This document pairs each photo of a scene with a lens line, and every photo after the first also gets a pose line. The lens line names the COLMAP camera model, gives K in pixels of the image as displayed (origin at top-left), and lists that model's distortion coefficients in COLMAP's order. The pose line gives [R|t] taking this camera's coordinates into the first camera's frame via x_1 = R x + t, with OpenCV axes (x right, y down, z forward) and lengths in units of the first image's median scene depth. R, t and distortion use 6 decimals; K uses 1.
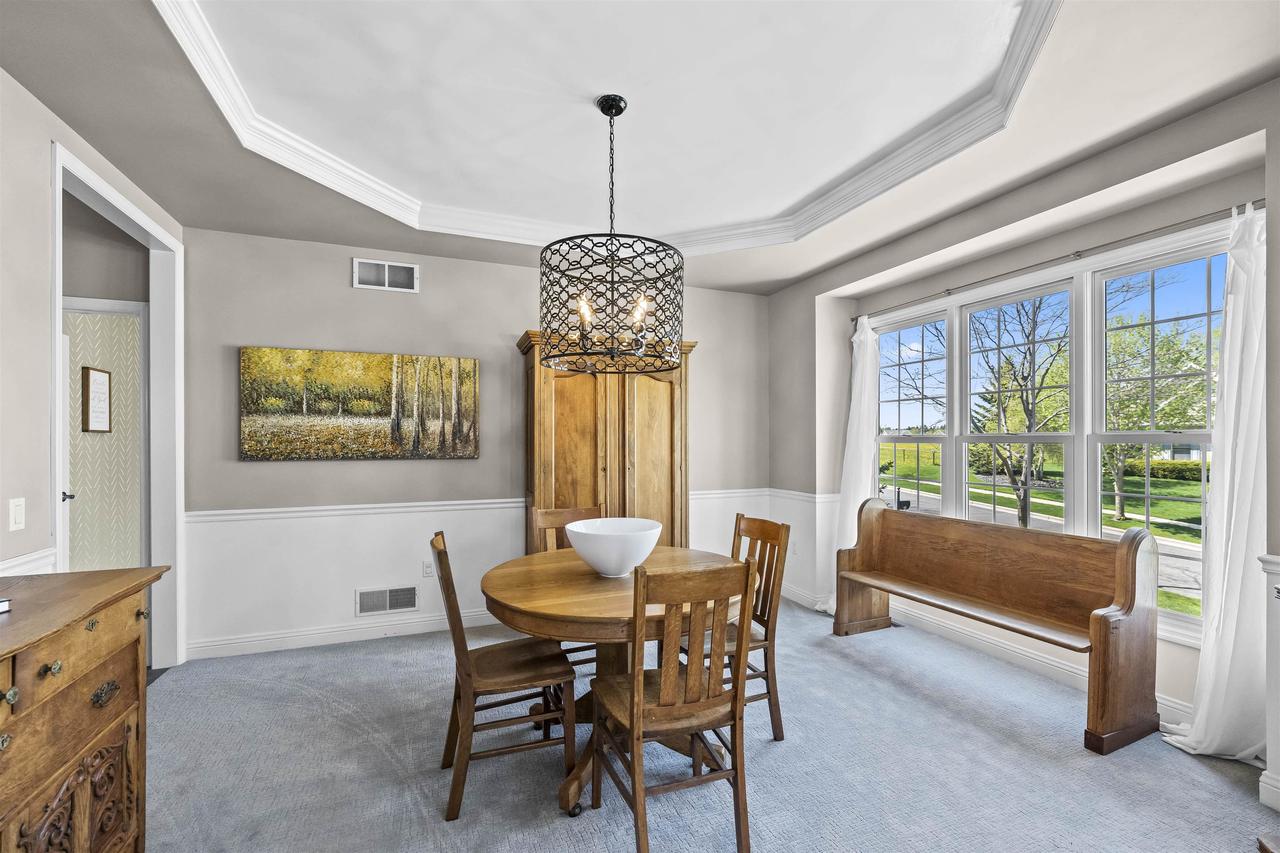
lens RADIAL K [[525.9, 0, 630.9], [0, 525.9, 435.4], [0, 0, 1]] dist [-0.003410, 0.000257]
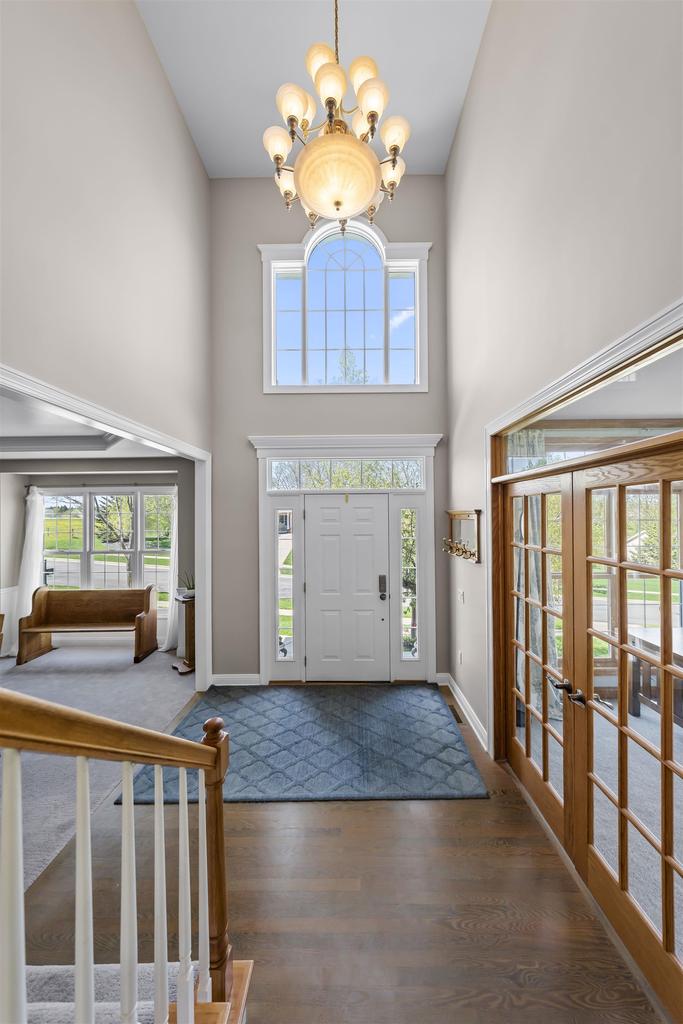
lens RADIAL K [[347.5, 0, 346.2], [0, 347.5, 510.5], [0, 0, 1]] dist [-0.002375, 0.000661]
pose [[0.370711, 0.000023, 0.928748, -0.350747], [-0.000584, 1.000000, 0.000209, -0.183573], [-0.928748, -0.000620, 0.370711, -0.580505]]
